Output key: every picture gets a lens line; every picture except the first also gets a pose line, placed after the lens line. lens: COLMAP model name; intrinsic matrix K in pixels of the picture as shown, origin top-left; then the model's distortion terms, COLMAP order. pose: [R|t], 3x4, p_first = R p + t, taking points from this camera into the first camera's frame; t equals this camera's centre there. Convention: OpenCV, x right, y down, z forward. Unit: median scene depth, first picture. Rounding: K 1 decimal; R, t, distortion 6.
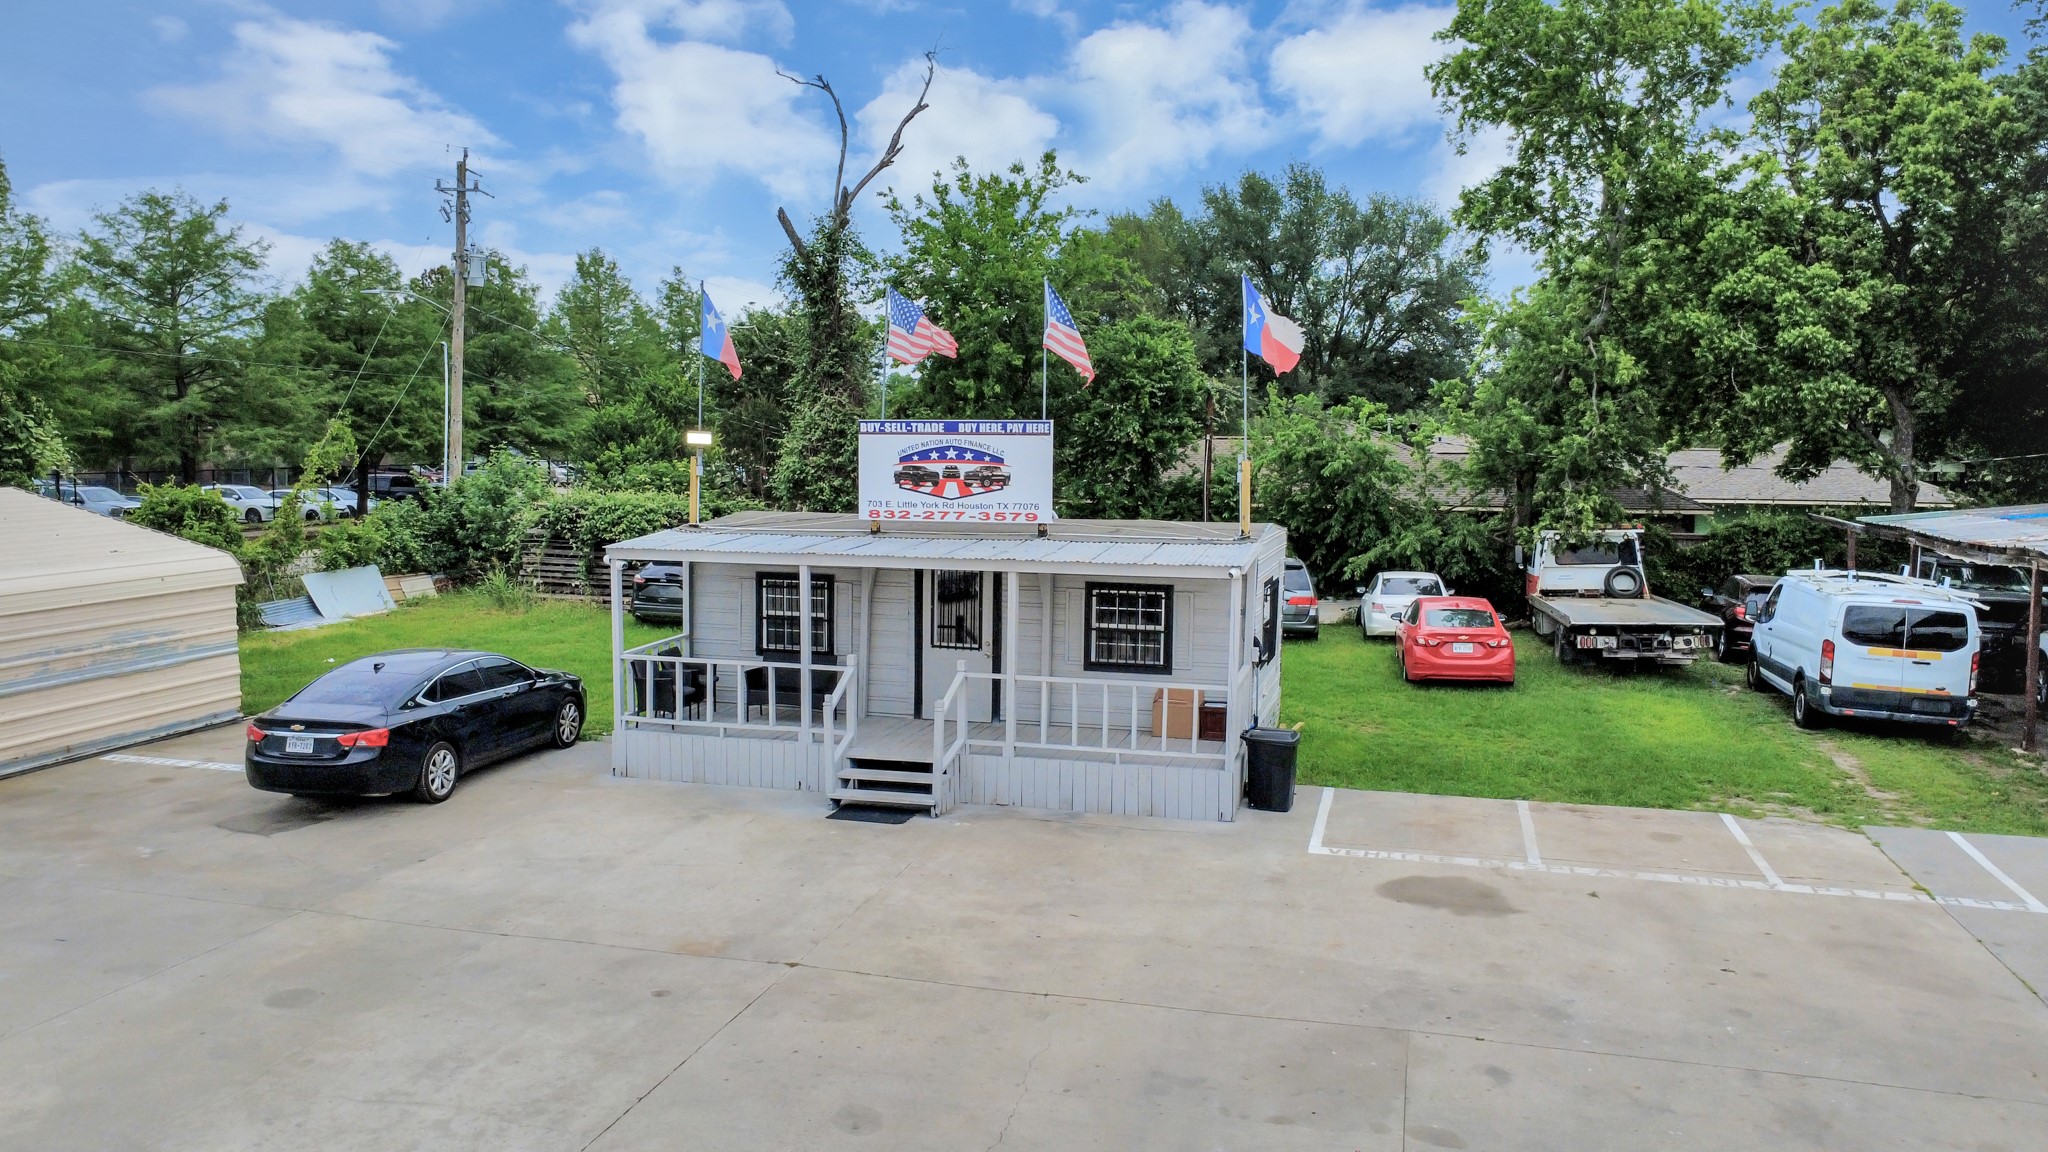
lens RADIAL K [[1486.0, 0, 1024.0], [0, 1486.0, 576.0], [0, 0, 1]] dist [0.001290, 0.000997]
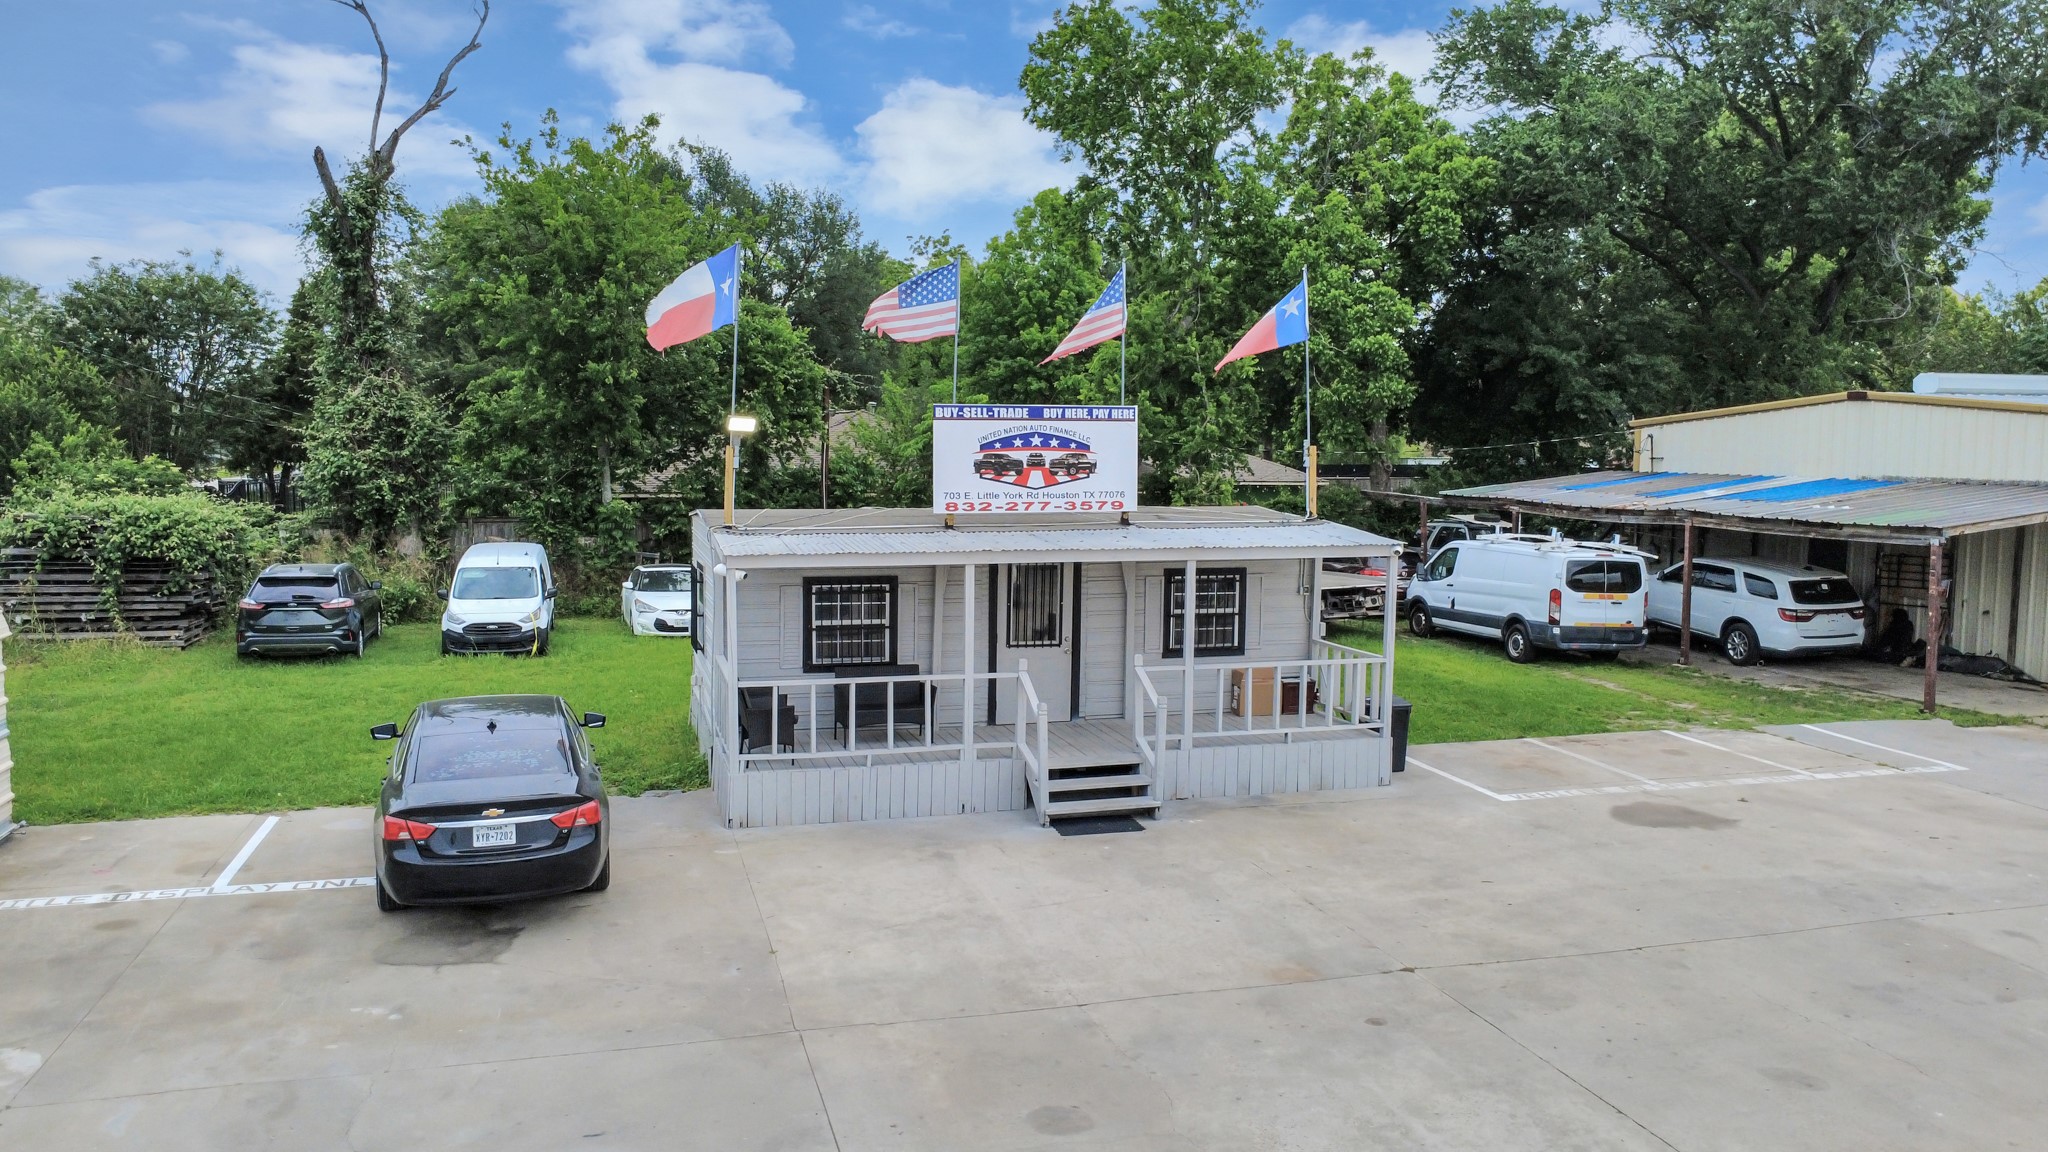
lens RADIAL K [[1486.0, 0, 1024.0], [0, 1486.0, 576.0], [0, 0, 1]] dist [0.001290, 0.000997]
pose [[0.855476, -0.050985, 0.515326, -0.559006], [0.048112, 0.998662, 0.018935, -0.014922], [-0.515602, 0.008595, 0.856785, 0.199290]]
